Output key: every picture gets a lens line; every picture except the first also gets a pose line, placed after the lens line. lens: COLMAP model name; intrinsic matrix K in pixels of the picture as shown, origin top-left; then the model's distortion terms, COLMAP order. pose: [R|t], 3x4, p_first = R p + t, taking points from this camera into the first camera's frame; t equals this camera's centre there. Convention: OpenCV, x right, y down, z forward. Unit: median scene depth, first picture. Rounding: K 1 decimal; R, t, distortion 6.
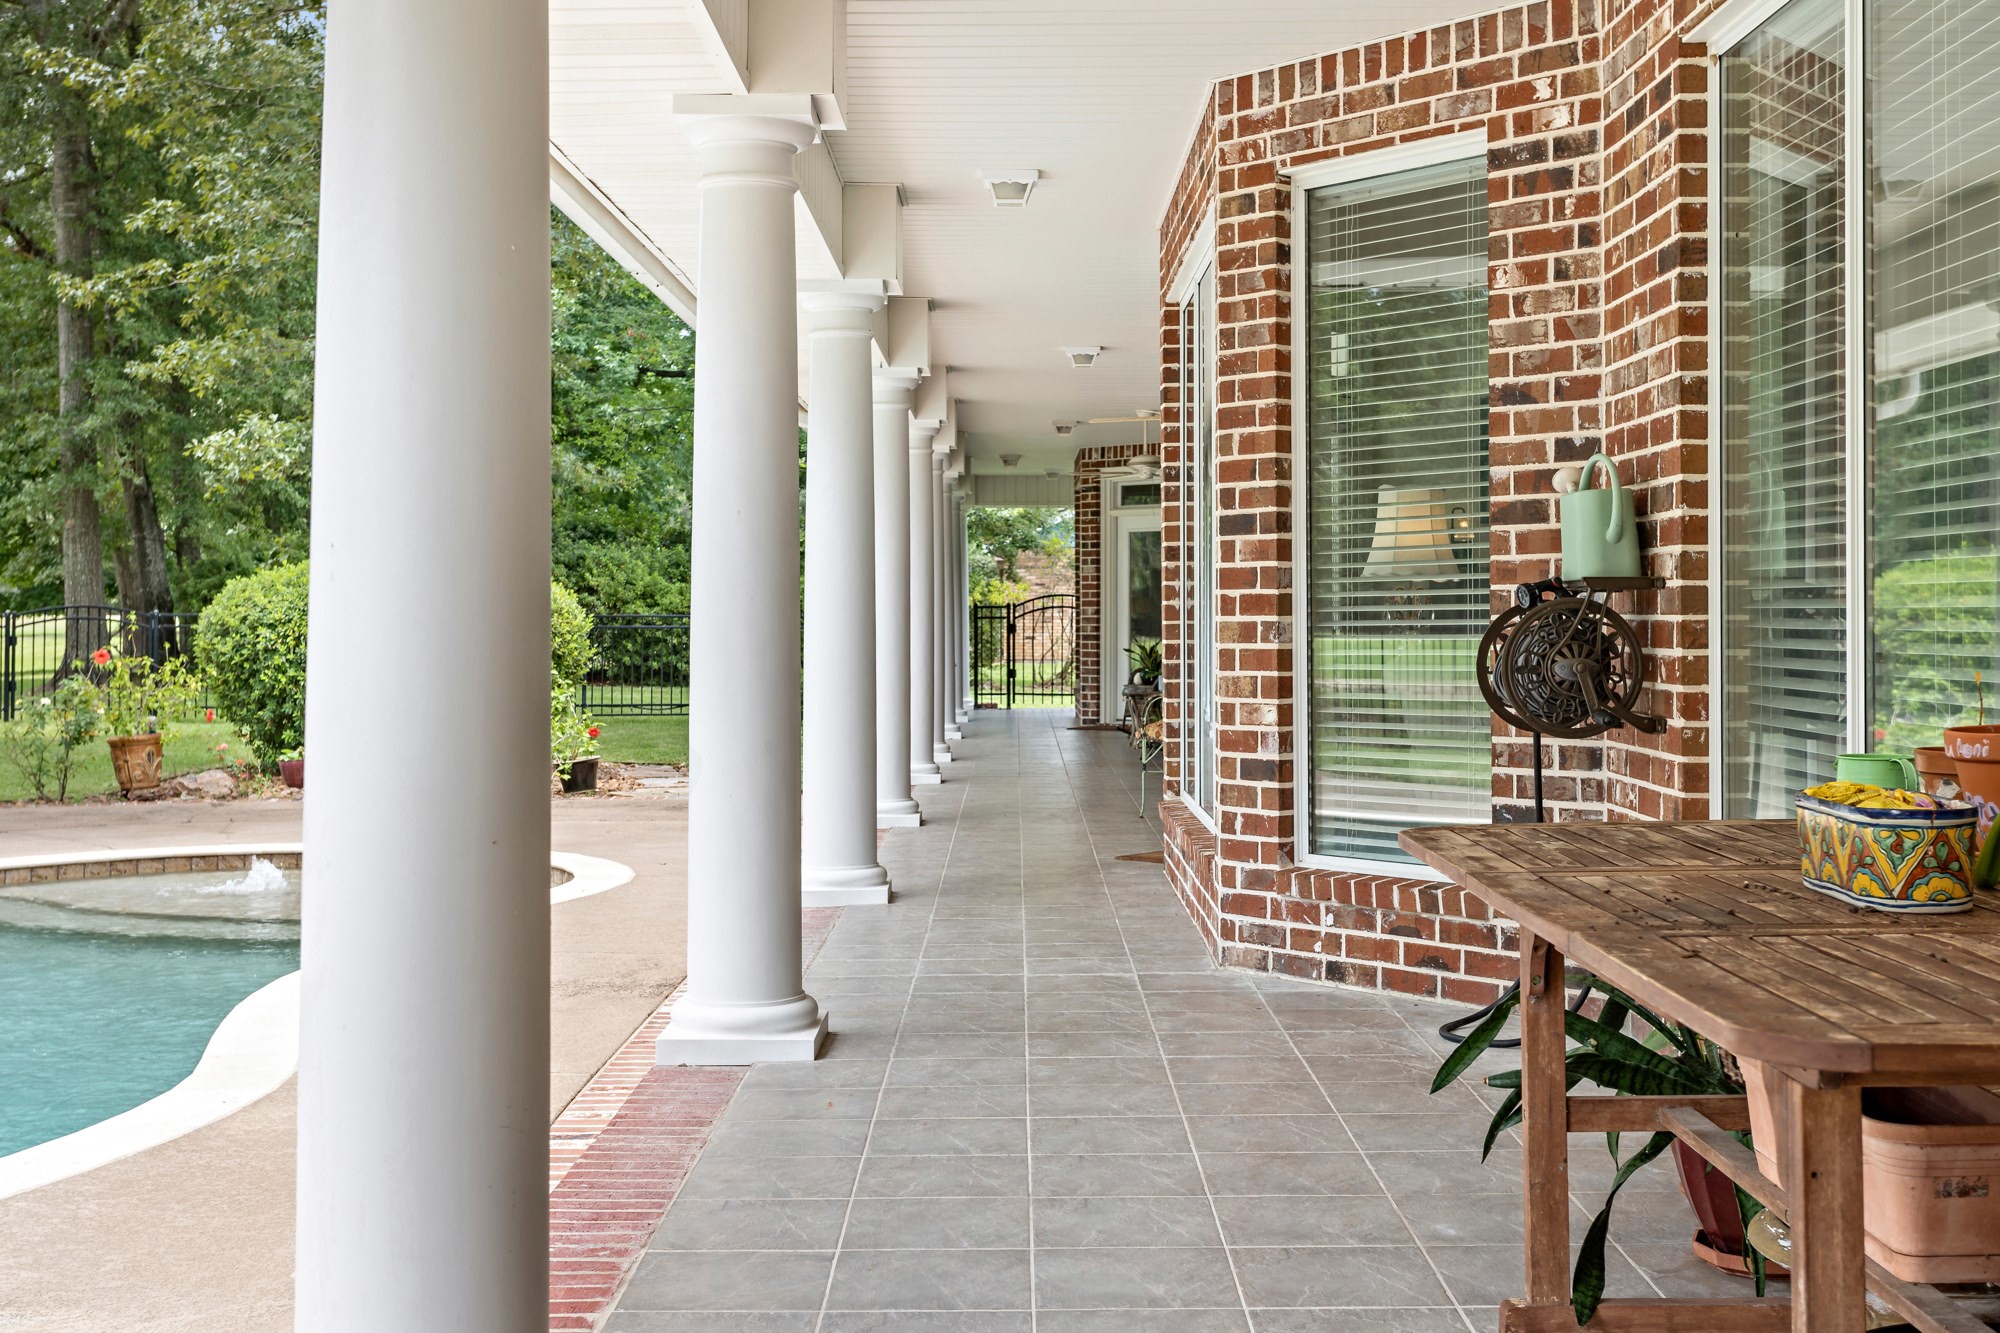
lens RADIAL K [[2252.2, 0, 995.9], [0, 2252.2, 648.1], [0, 0, 1]] dist [-0.017187, 0.000000]
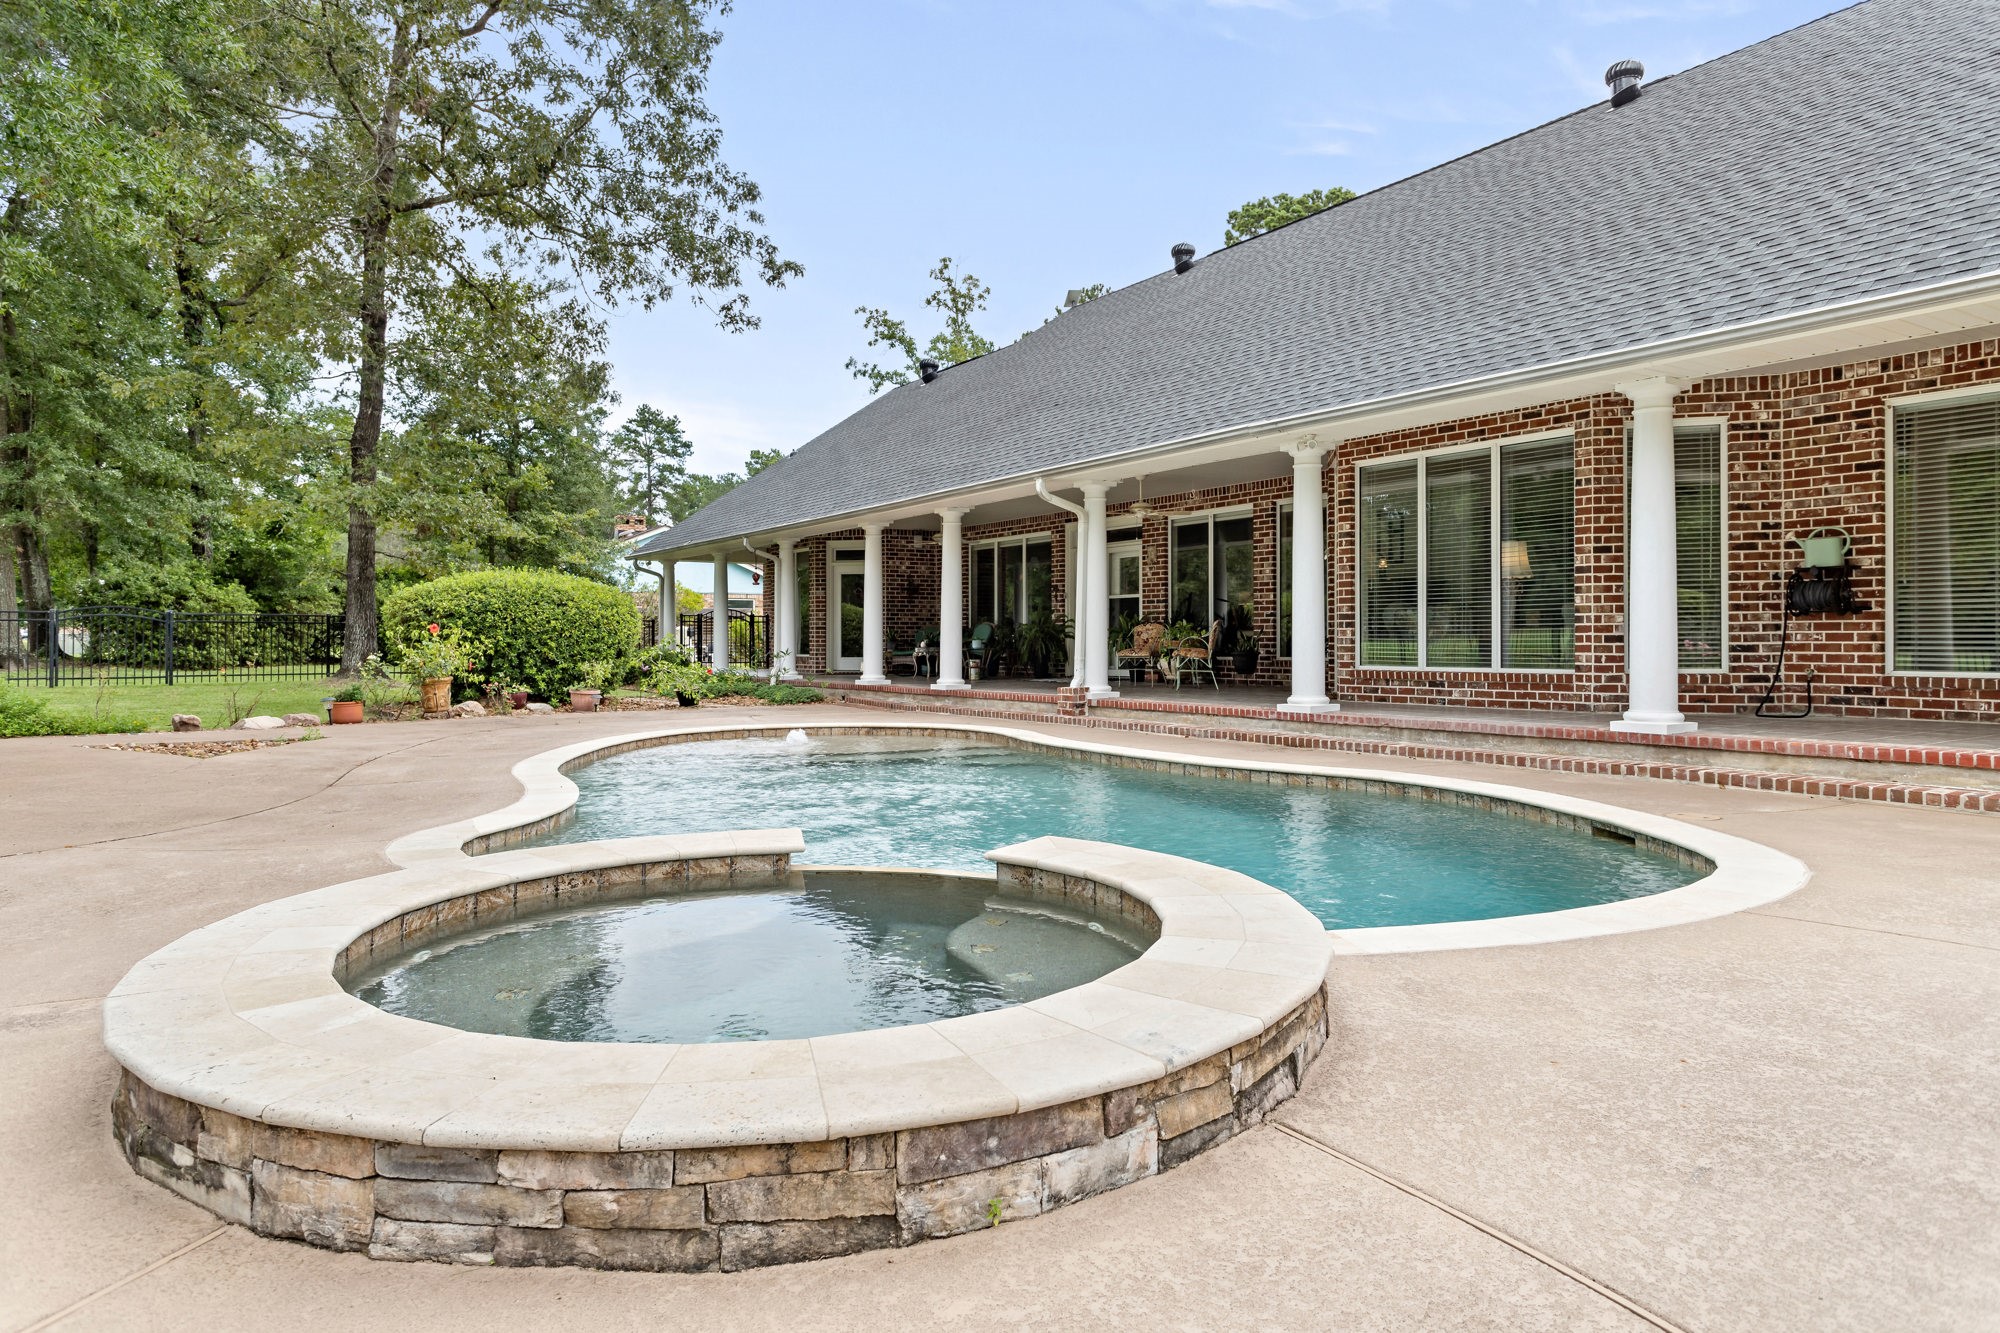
lens RADIAL K [[1186.0, 0, 998.0], [0, 1186.0, 666.5], [0, 0, 1]] dist [-0.006169, -0.000434]
pose [[0.833729, -0.014656, 0.551980, -1.287519], [0.010568, 0.999888, 0.010586, 0.063374], [-0.552073, -0.002993, 0.833790, 0.207200]]
